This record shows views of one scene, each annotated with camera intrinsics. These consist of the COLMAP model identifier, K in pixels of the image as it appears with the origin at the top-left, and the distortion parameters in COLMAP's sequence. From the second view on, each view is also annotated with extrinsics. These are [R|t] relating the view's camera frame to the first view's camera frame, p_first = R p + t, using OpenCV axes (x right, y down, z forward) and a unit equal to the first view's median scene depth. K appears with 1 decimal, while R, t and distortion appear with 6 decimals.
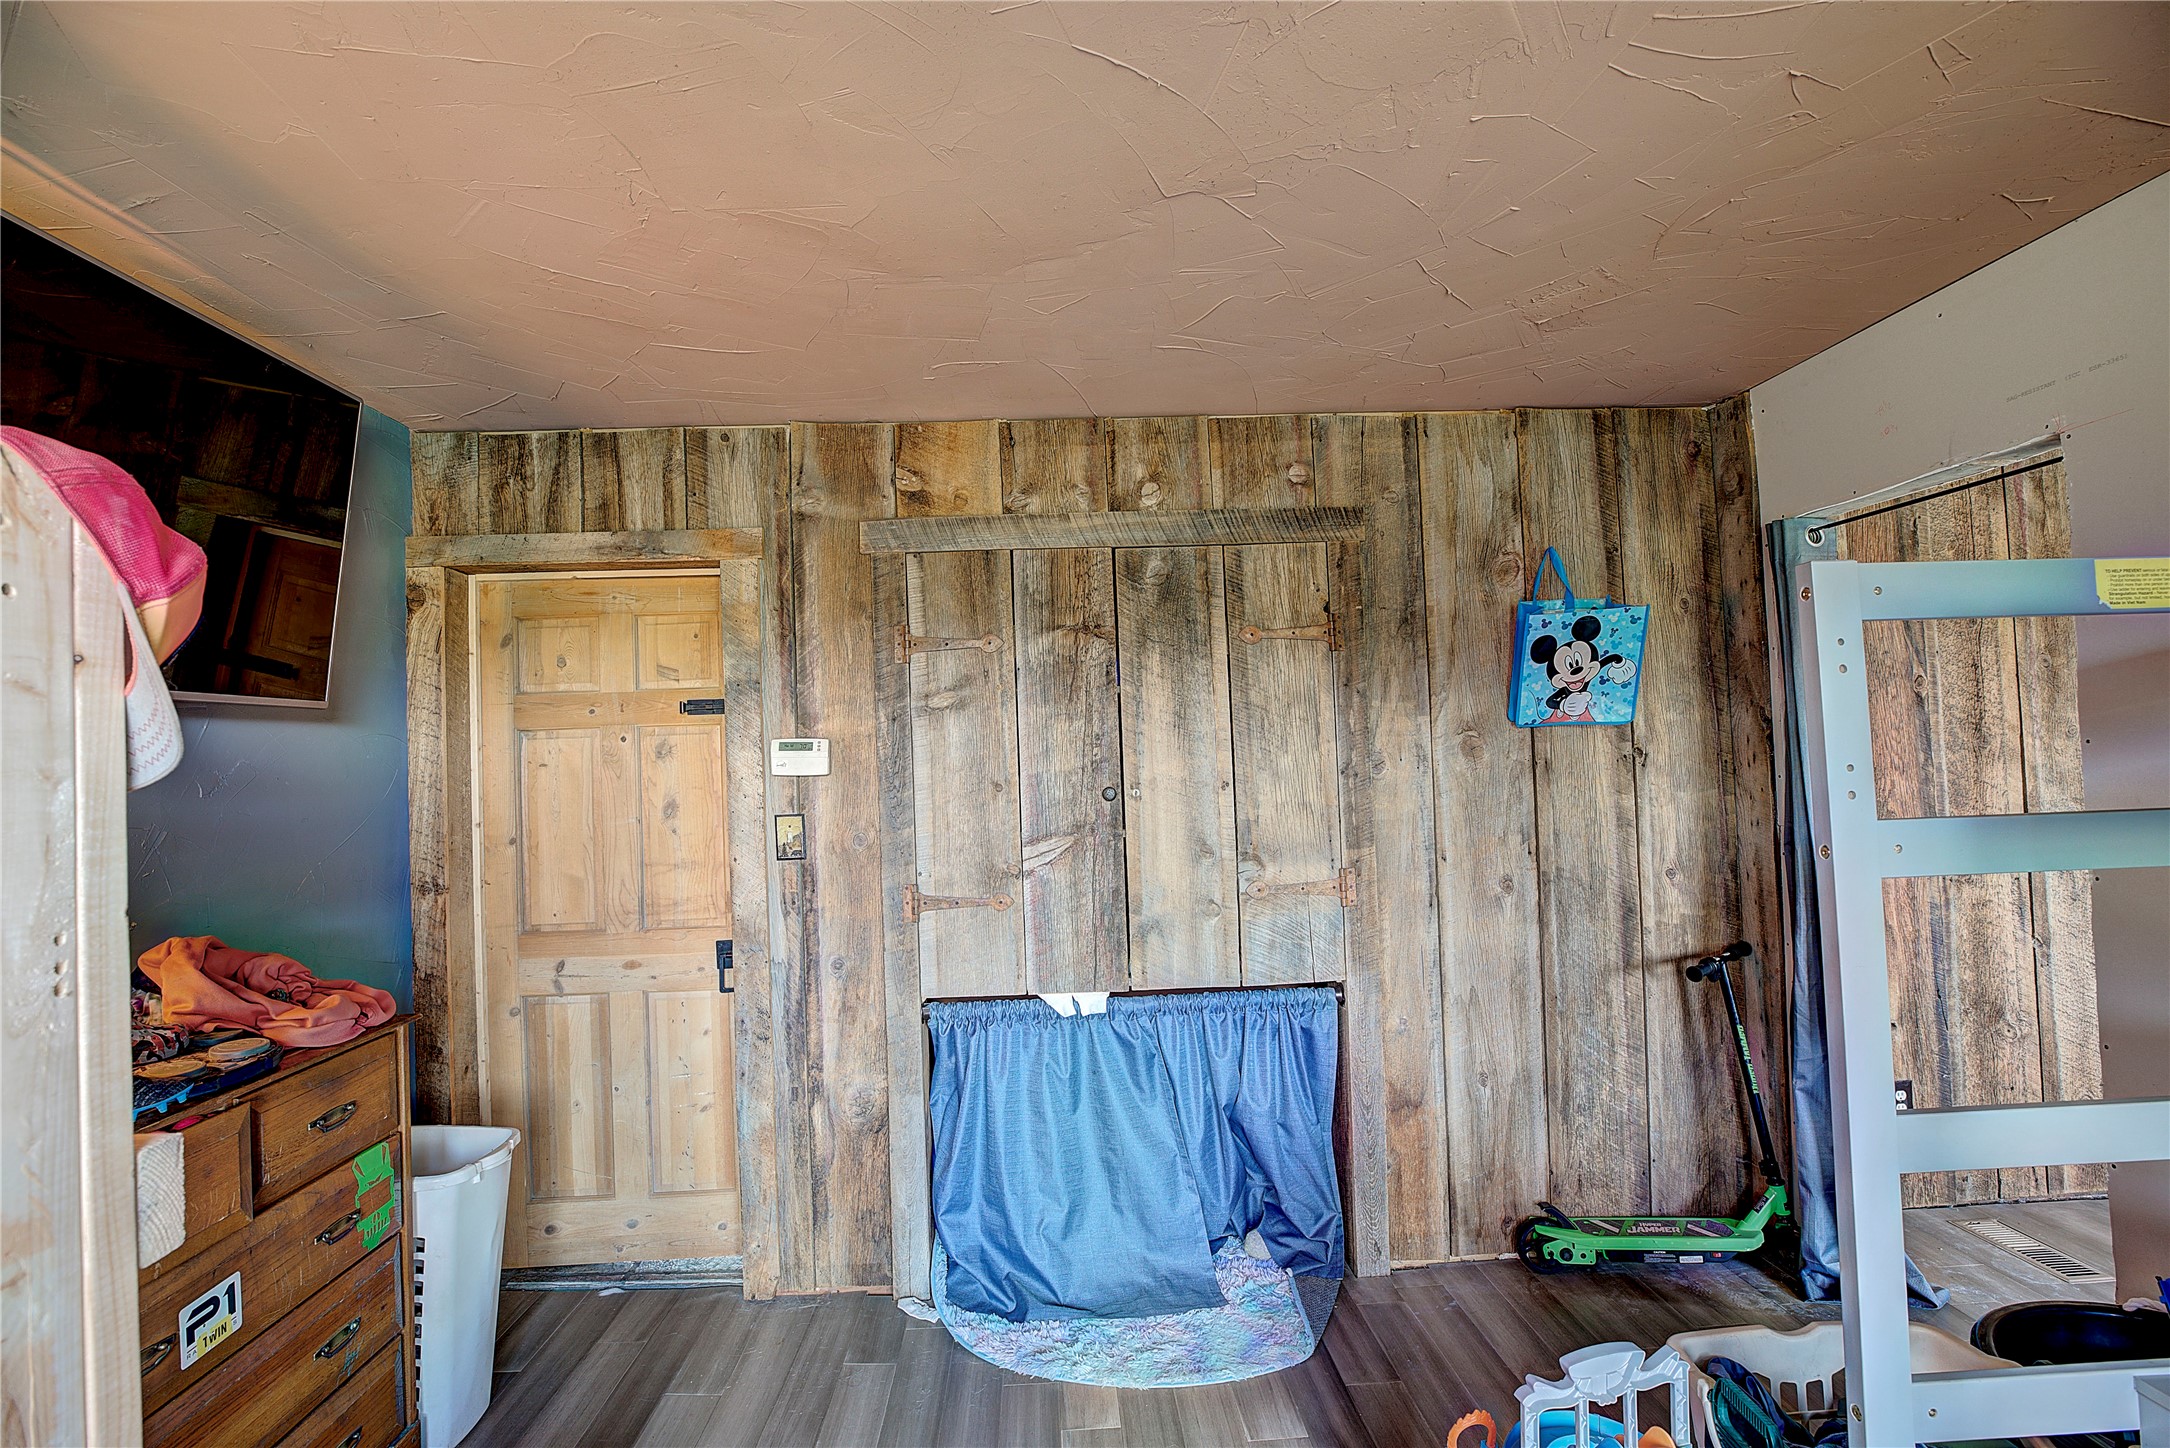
lens RADIAL K [[984.9, 0, 1081.9], [0, 984.9, 721.2], [0, 0, 1]] dist [-0.042442, 0.012249]
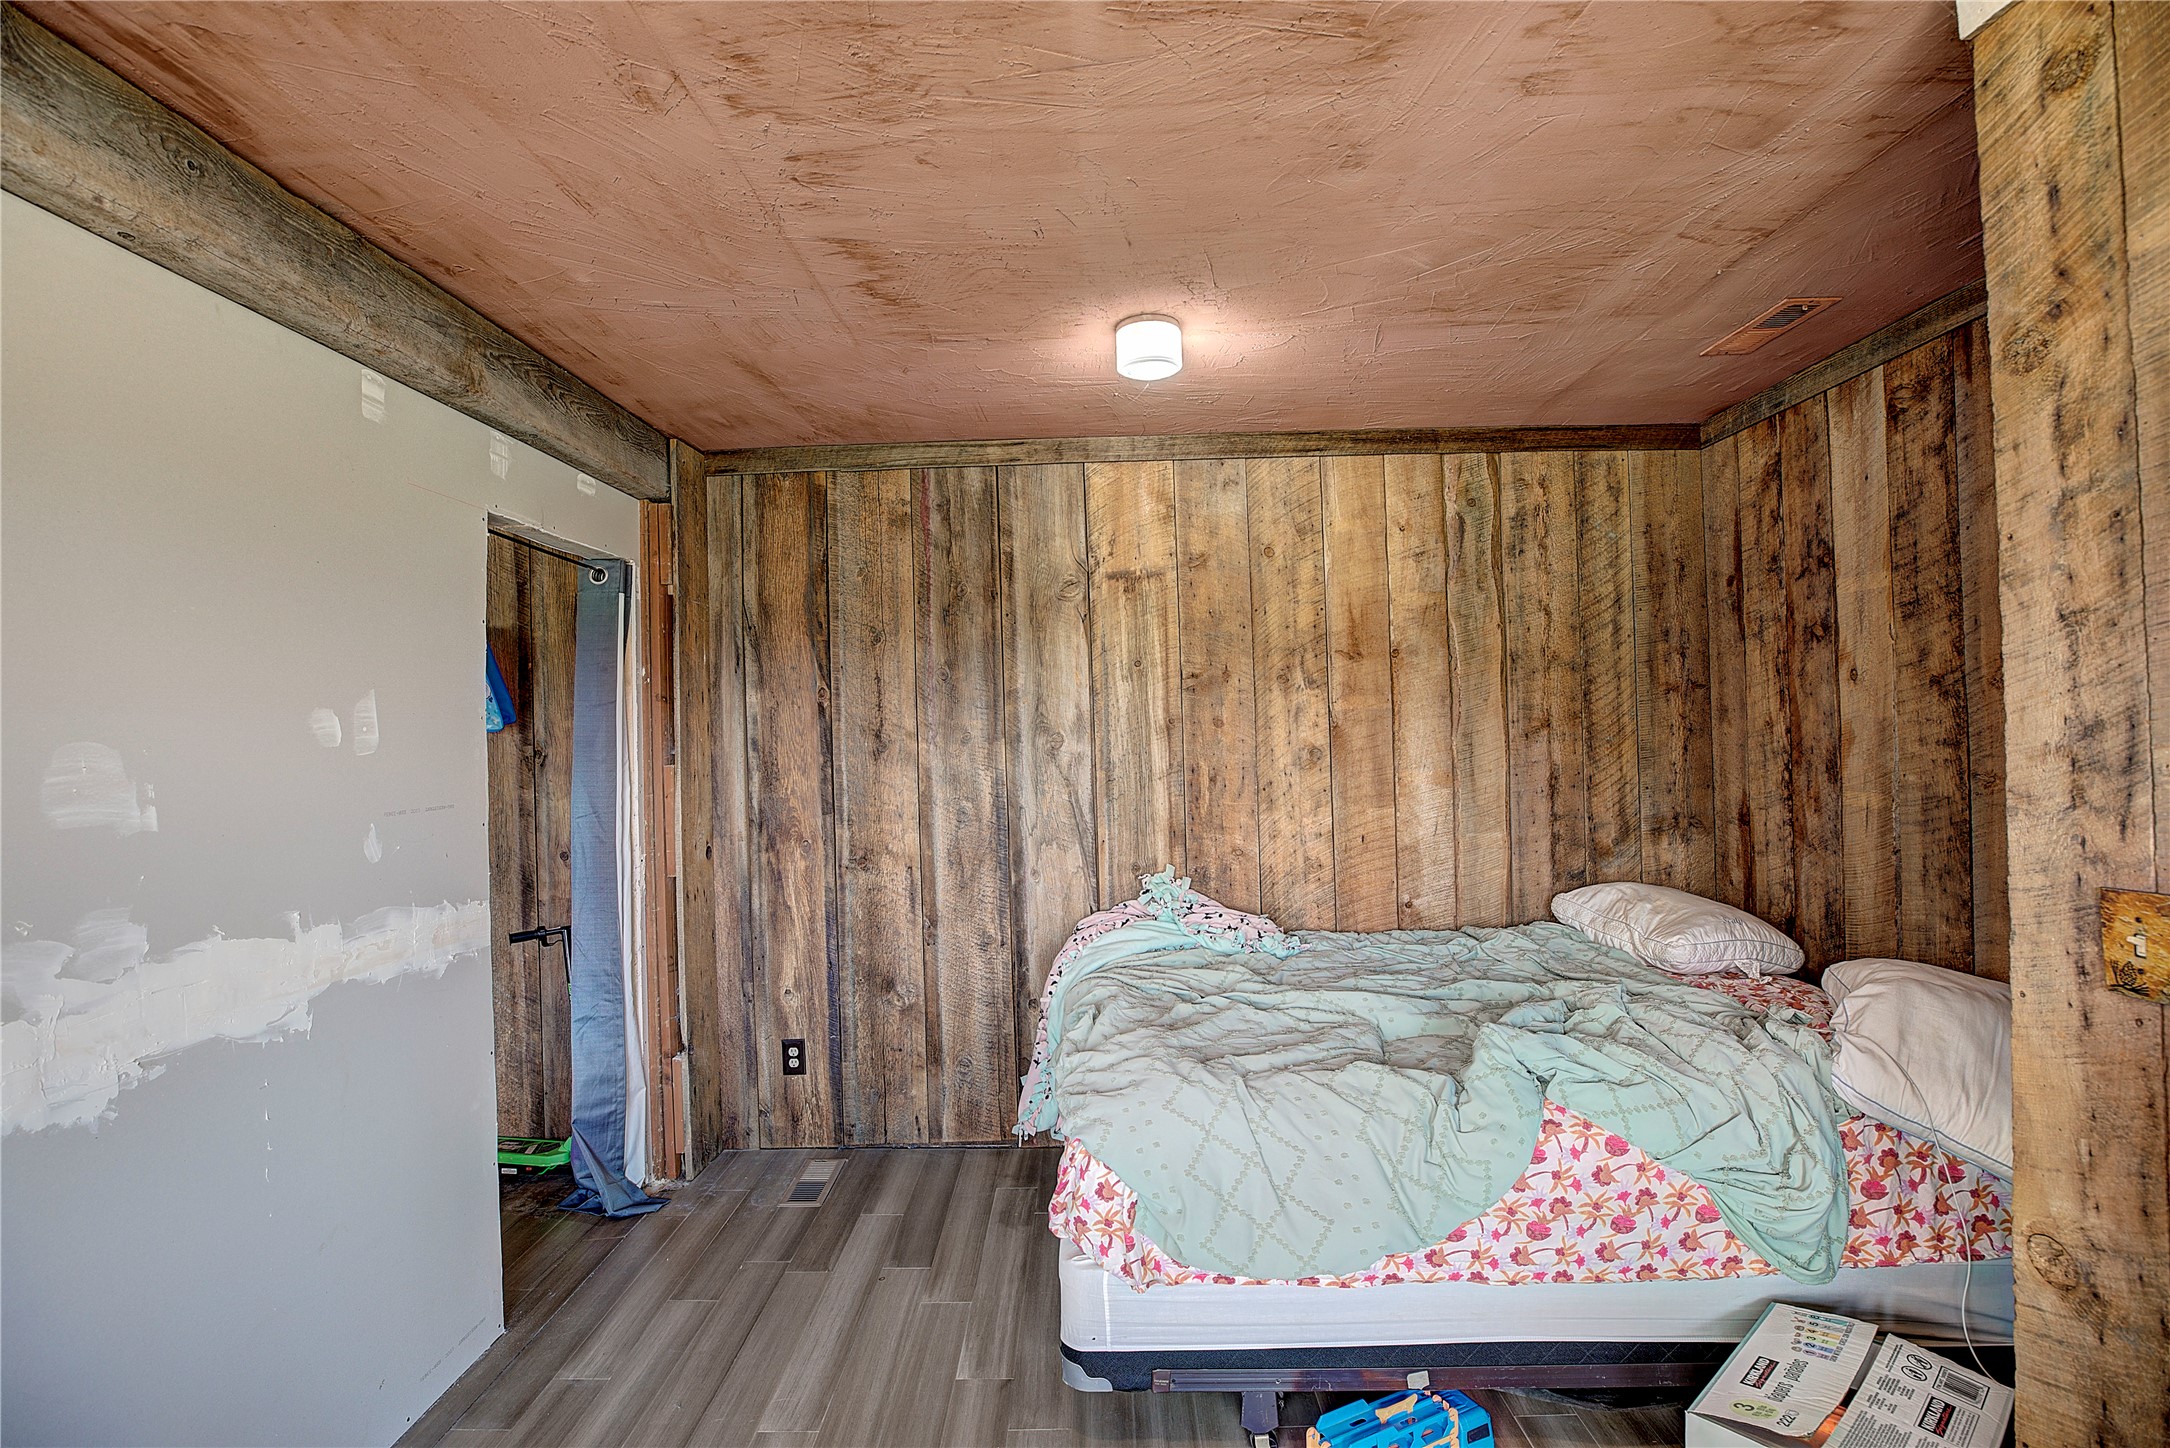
lens RADIAL K [[984.9, 0, 1081.5], [0, 984.9, 722.8], [0, 0, 1]] dist [-0.042442, 0.012249]
pose [[0.998473, 0.004629, -0.055046, 1.291889], [-0.002919, 0.999512, 0.031111, -0.045539], [0.055163, -0.030903, 0.997999, -0.151439]]
